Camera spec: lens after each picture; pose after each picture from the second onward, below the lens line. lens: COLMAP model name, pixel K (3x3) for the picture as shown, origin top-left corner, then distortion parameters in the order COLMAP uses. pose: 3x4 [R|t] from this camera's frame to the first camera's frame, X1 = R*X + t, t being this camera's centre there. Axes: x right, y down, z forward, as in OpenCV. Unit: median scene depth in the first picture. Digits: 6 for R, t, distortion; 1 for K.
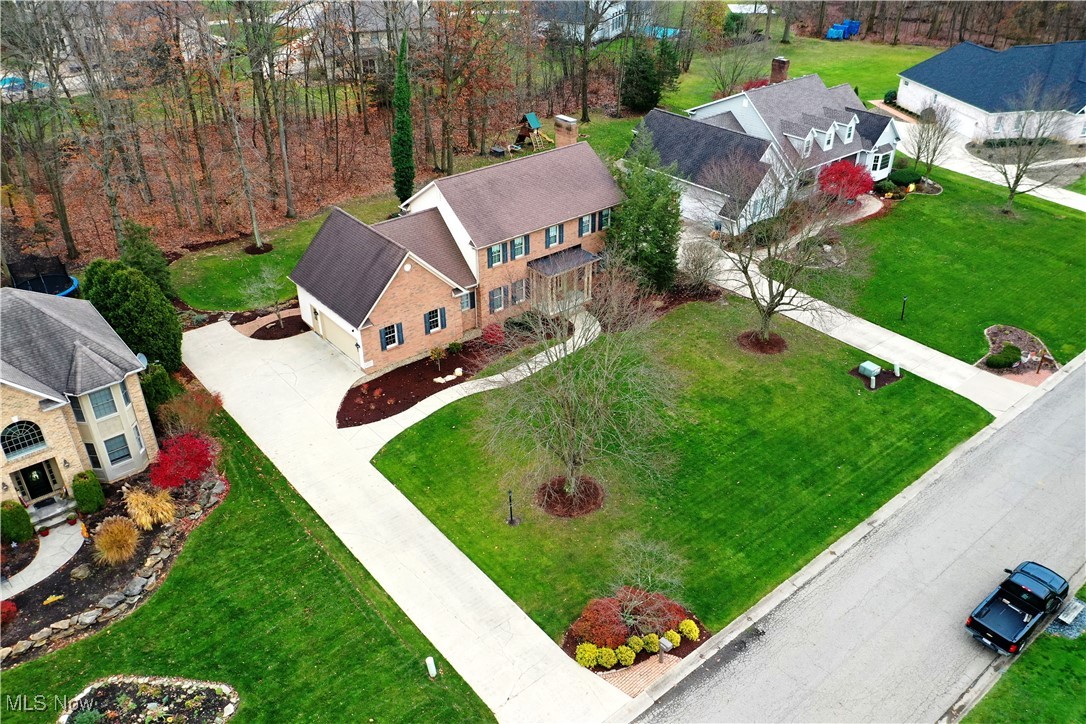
lens RADIAL K [[856.6, 0, 541.1], [0, 856.6, 366.9], [0, 0, 1]] dist [0.008646, 0.005254]
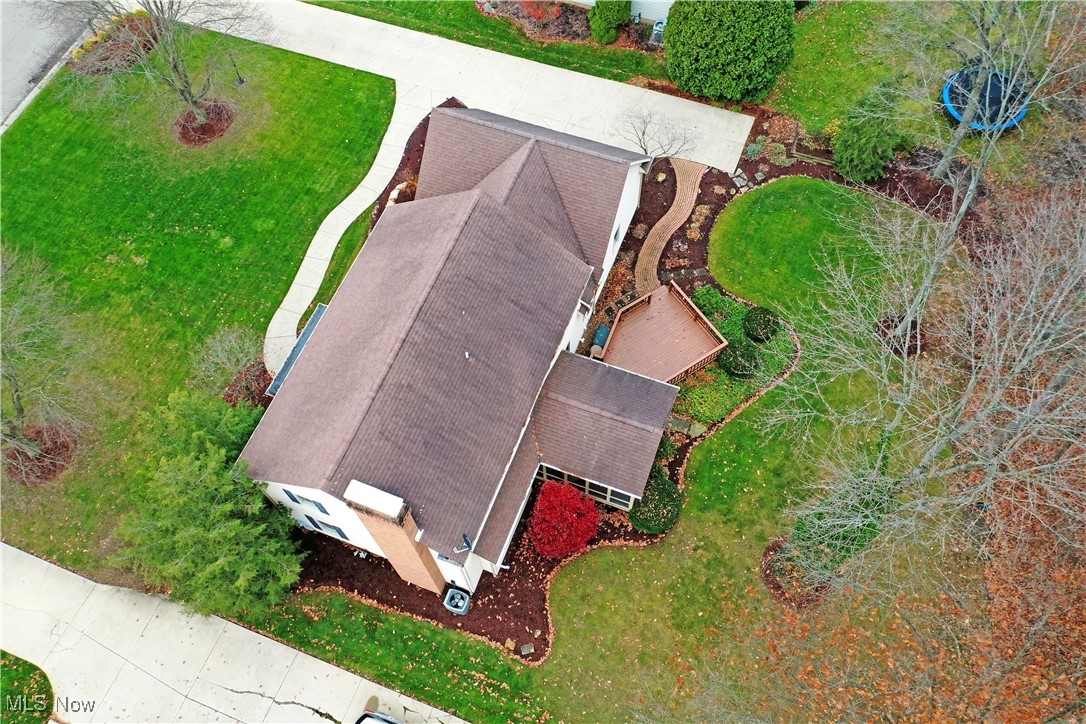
lens RADIAL K [[856.6, 0, 541.1], [0, 856.6, 366.9], [0, 0, 1]] dist [0.008646, 0.005254]
pose [[-0.872794, 0.443900, -0.202935, 0.015680], [-0.229125, -0.005510, 0.973381, -0.817749], [0.430966, 0.896059, 0.106518, 1.069581]]
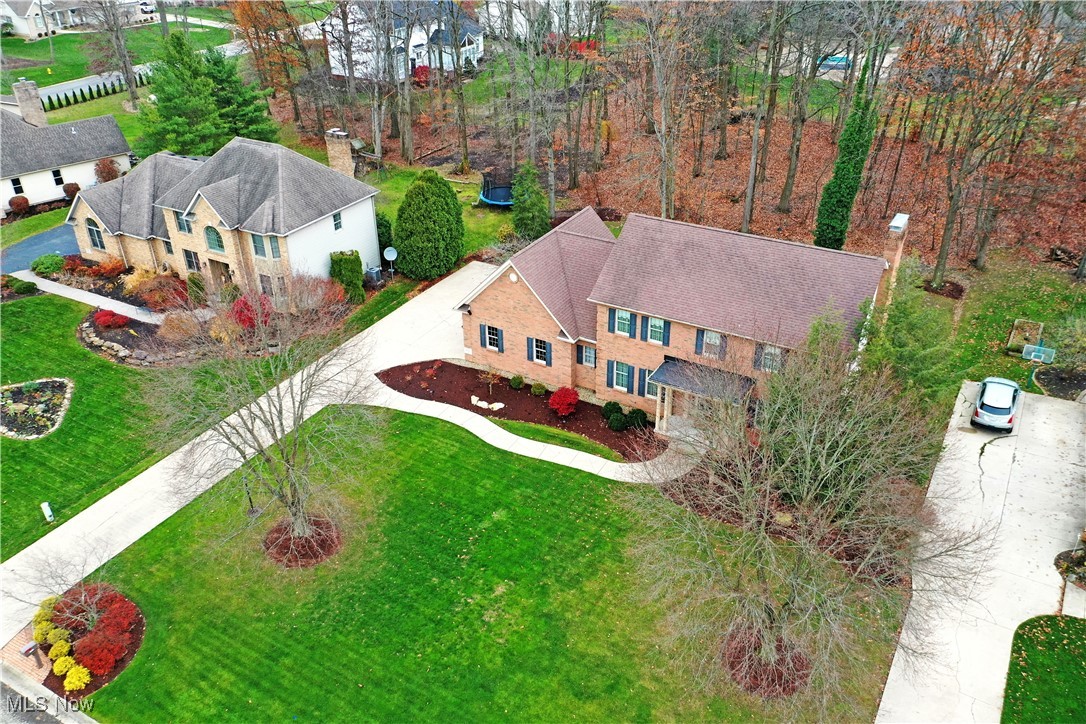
lens RADIAL K [[856.6, 0, 541.1], [0, 856.6, 366.9], [0, 0, 1]] dist [0.008646, 0.005254]
pose [[0.342105, 0.474573, -0.811015, 0.589812], [-0.481337, 0.829763, 0.282504, -0.286573], [0.807019, 0.293725, 0.512295, 0.549498]]
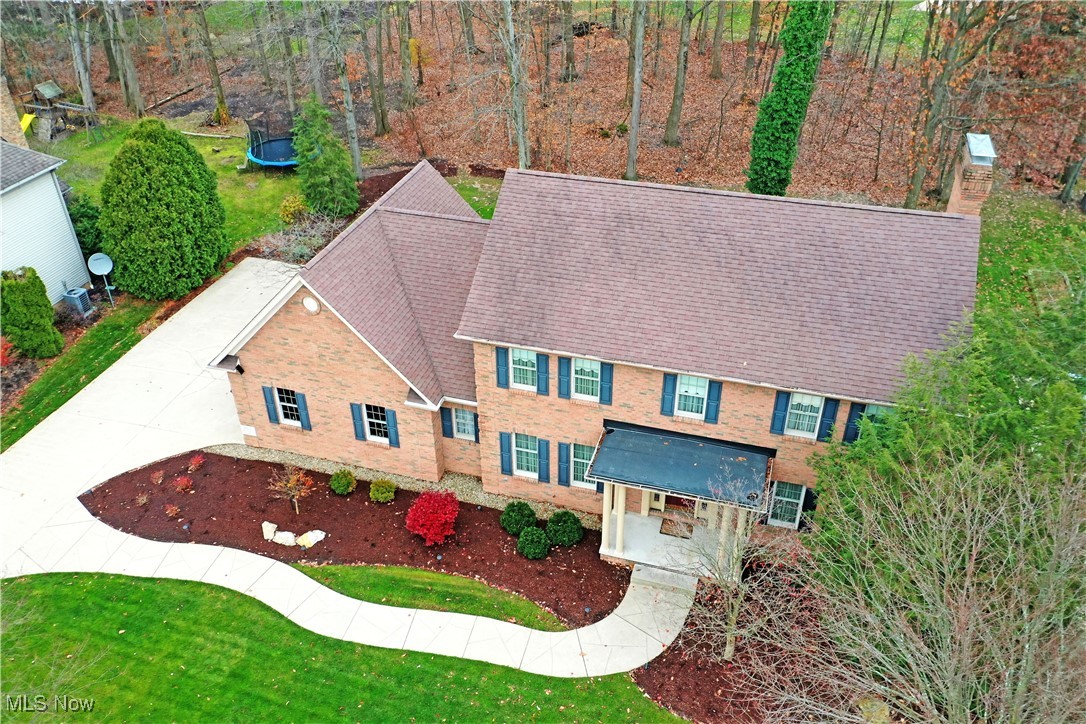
lens RADIAL K [[856.6, 0, 541.1], [0, 856.6, 366.9], [0, 0, 1]] dist [0.008646, 0.005254]
pose [[0.555999, 0.466646, -0.687828, 0.257909], [-0.430198, 0.869627, 0.242238, -0.244688], [0.711193, 0.161217, 0.684262, 0.710777]]
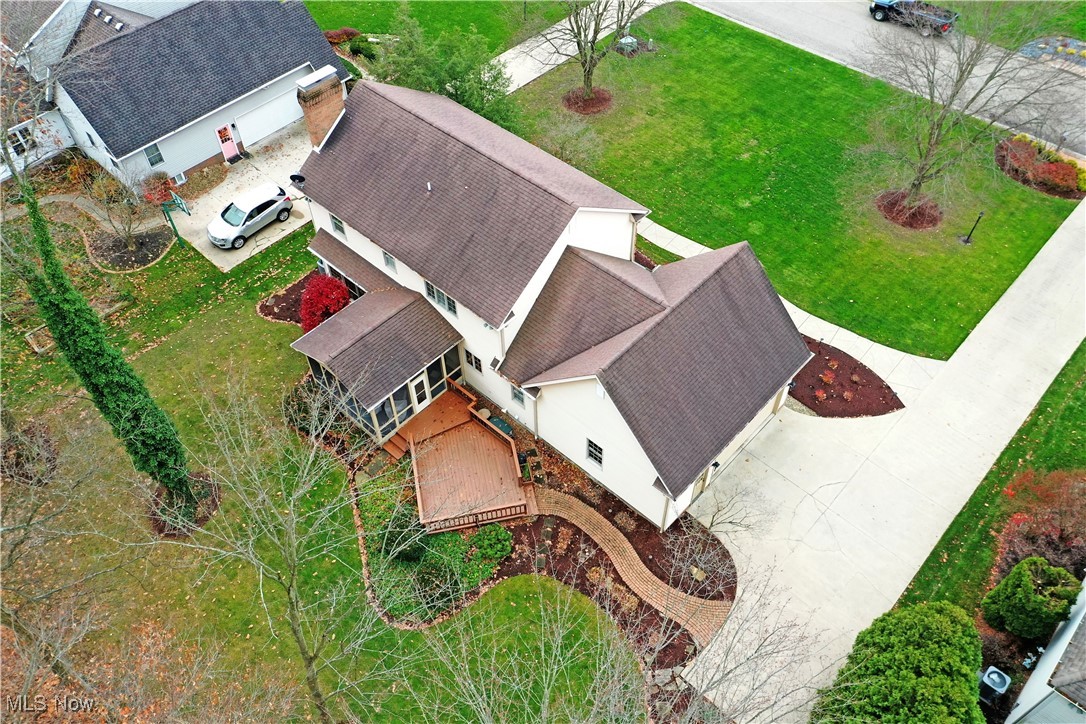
lens RADIAL K [[856.6, 0, 541.1], [0, 856.6, 366.9], [0, 0, 1]] dist [0.008646, 0.005254]
pose [[-0.130333, -0.758047, 0.639045, -0.586228], [0.536971, 0.487861, 0.688225, -0.584903], [-0.833472, 0.432847, 0.343465, 0.868728]]
